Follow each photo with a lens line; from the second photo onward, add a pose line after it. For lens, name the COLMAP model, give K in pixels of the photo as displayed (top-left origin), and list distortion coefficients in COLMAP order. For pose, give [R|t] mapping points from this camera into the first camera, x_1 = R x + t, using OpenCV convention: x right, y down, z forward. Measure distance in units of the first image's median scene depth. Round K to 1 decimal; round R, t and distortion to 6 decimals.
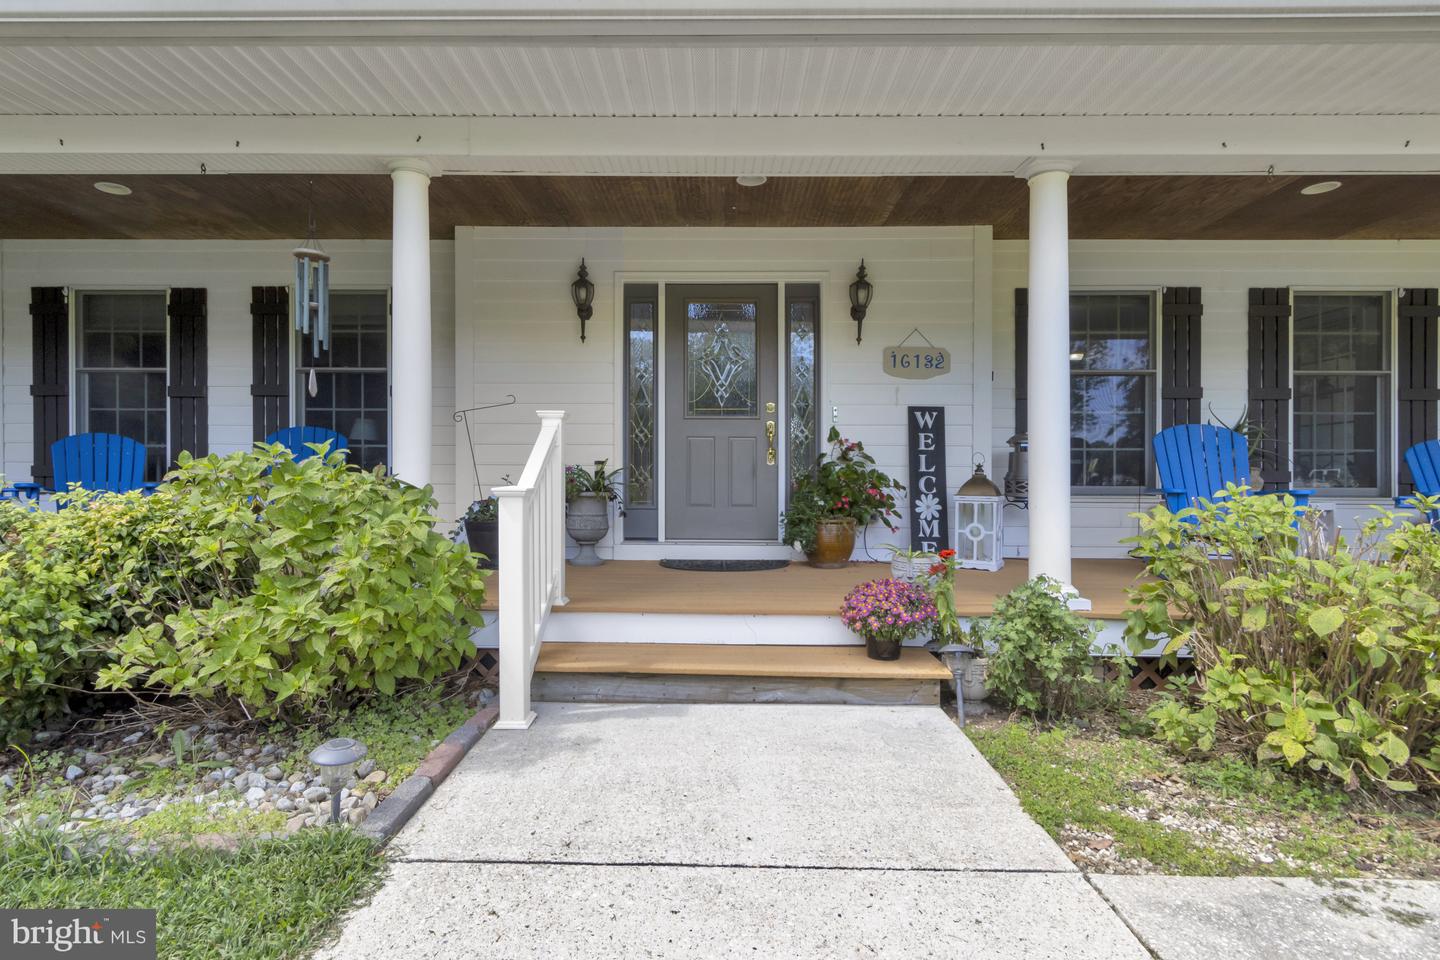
lens RADIAL K [[695.6, 0, 720.0], [0, 695.6, 480.0], [0, 0, 1]] dist [-0.001615, -0.000166]
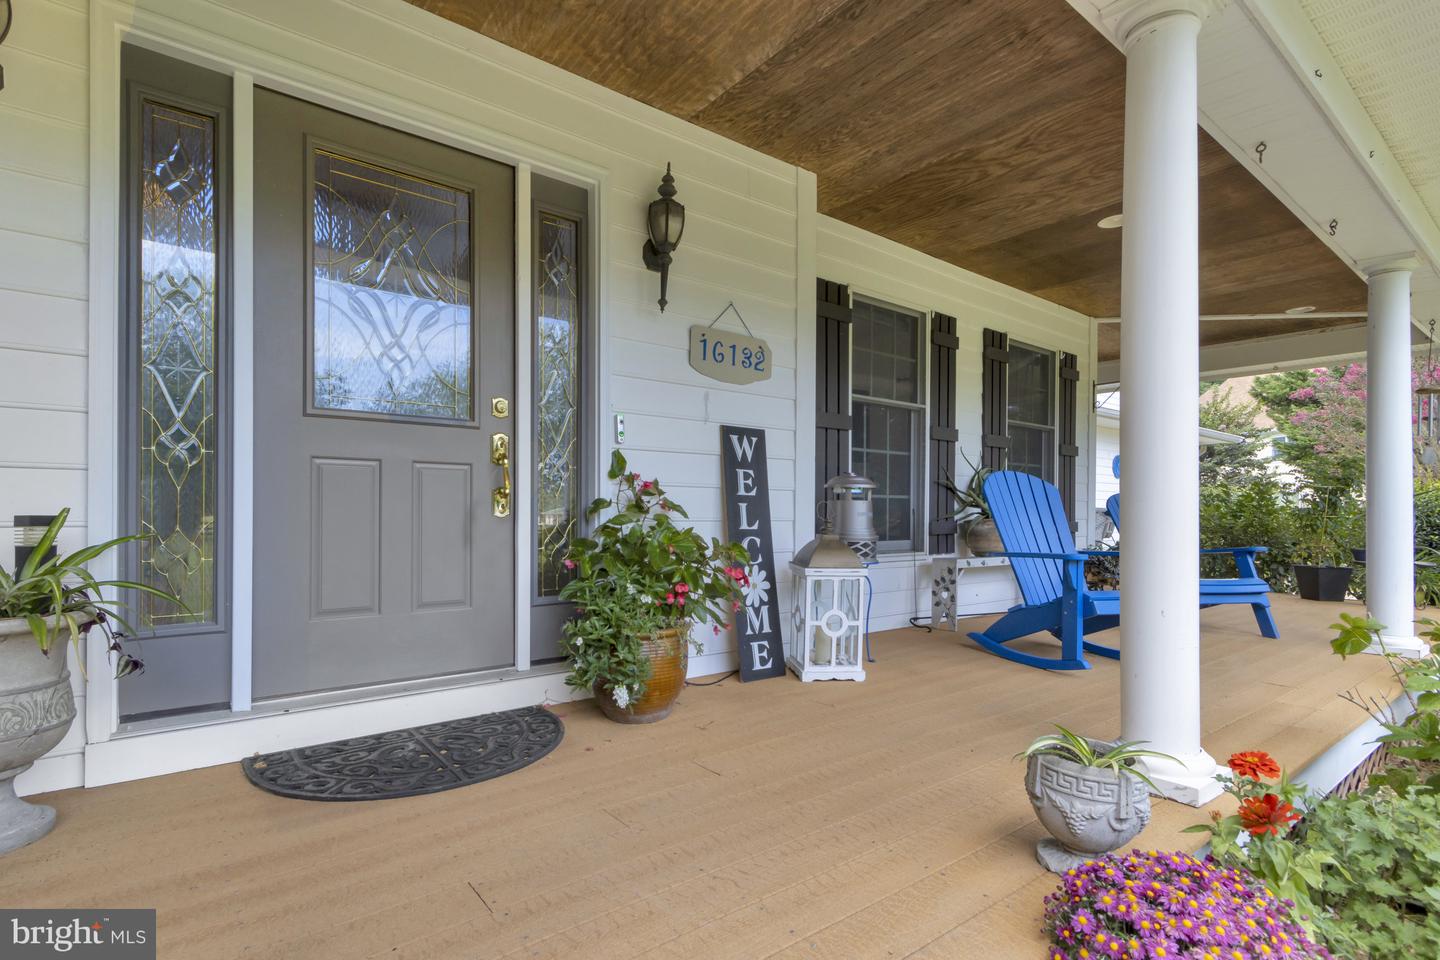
lens RADIAL K [[676.7, 0, 686.6], [0, 676.7, 504.8], [0, 0, 1]] dist [0.012262, -0.000004]
pose [[0.797218, 0.004181, 0.603678, -0.120838], [0.002457, 0.999945, -0.010170, -0.028531], [-0.603687, 0.009591, 0.797164, 0.537957]]
